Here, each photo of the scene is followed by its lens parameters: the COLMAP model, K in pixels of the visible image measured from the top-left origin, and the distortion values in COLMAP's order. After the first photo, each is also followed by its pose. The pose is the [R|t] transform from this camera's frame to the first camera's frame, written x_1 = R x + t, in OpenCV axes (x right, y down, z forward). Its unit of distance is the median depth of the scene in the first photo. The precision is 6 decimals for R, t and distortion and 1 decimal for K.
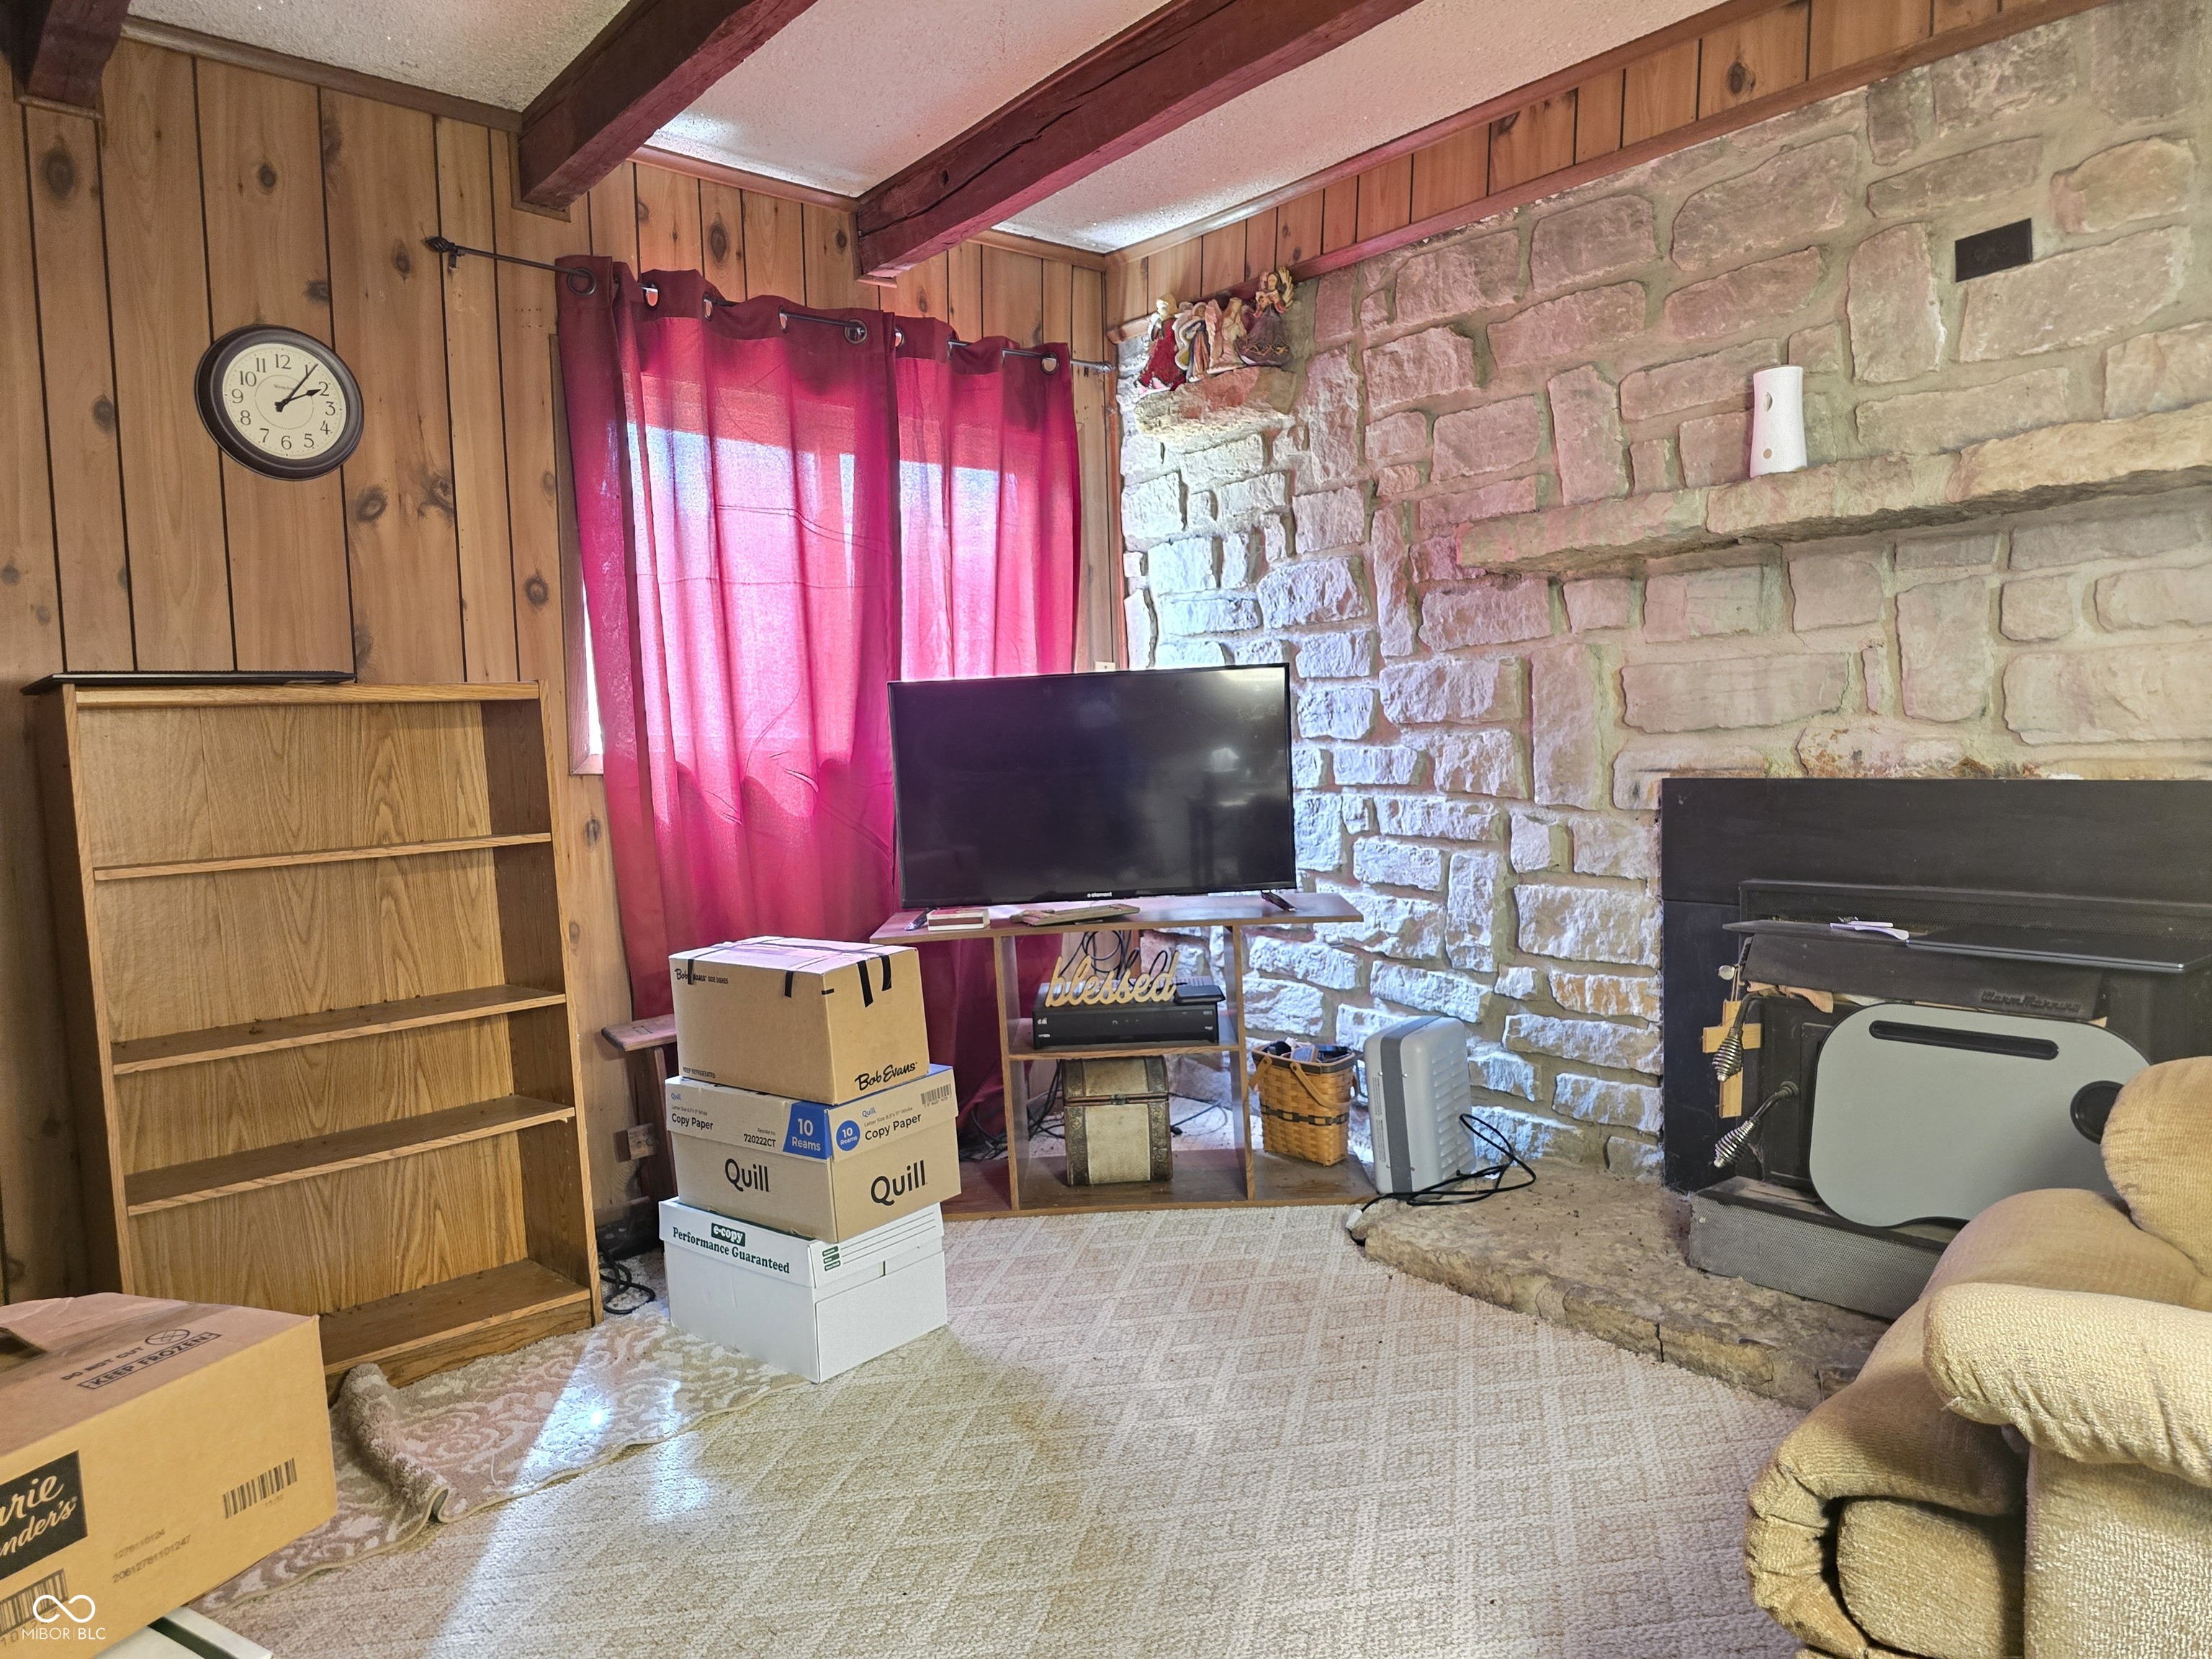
lens RADIAL K [[1516.1, 0, 1073.5], [0, 1516.1, 836.1], [0, 0, 1]] dist [0.054192, -0.046493]
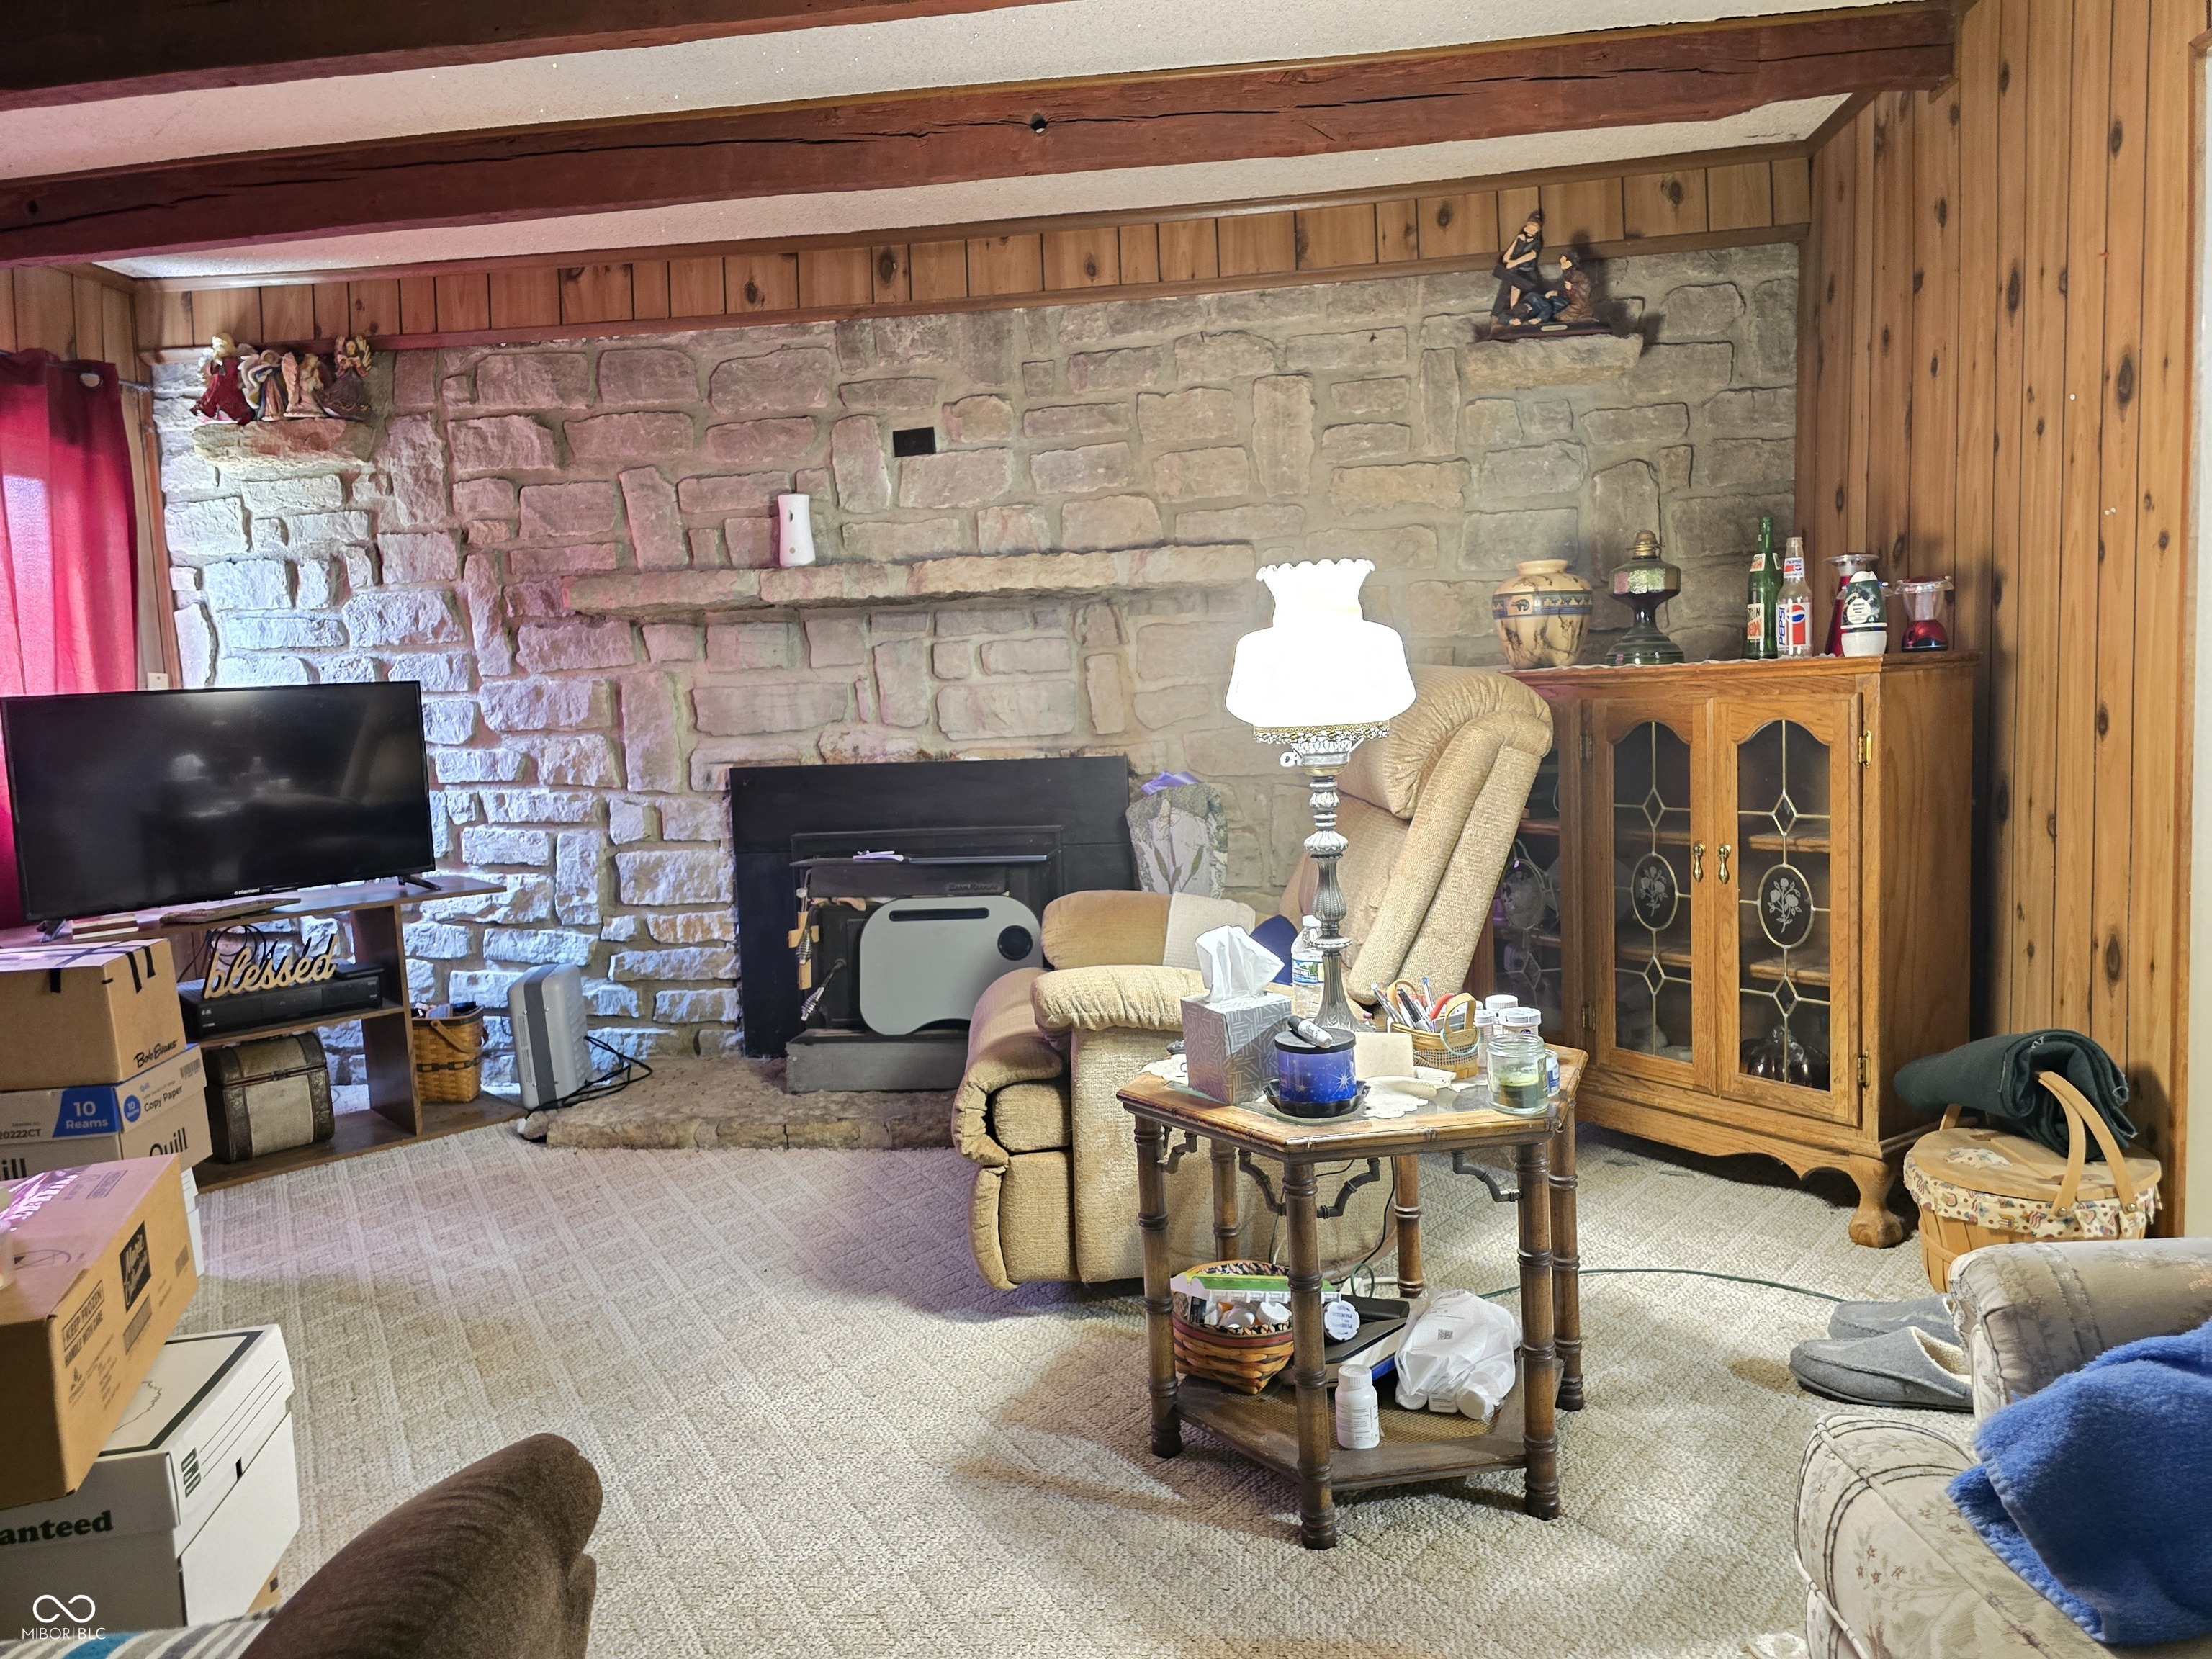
lens RADIAL K [[1516.1, 0, 1117.9], [0, 1516.1, 840.6], [0, 0, 1]] dist [0.054192, -0.046493]
pose [[0.721876, -0.065025, 0.688961, -0.325978], [0.062766, 0.997624, 0.028392, 0.011671], [-0.689170, 0.022748, 0.724242, -0.266325]]
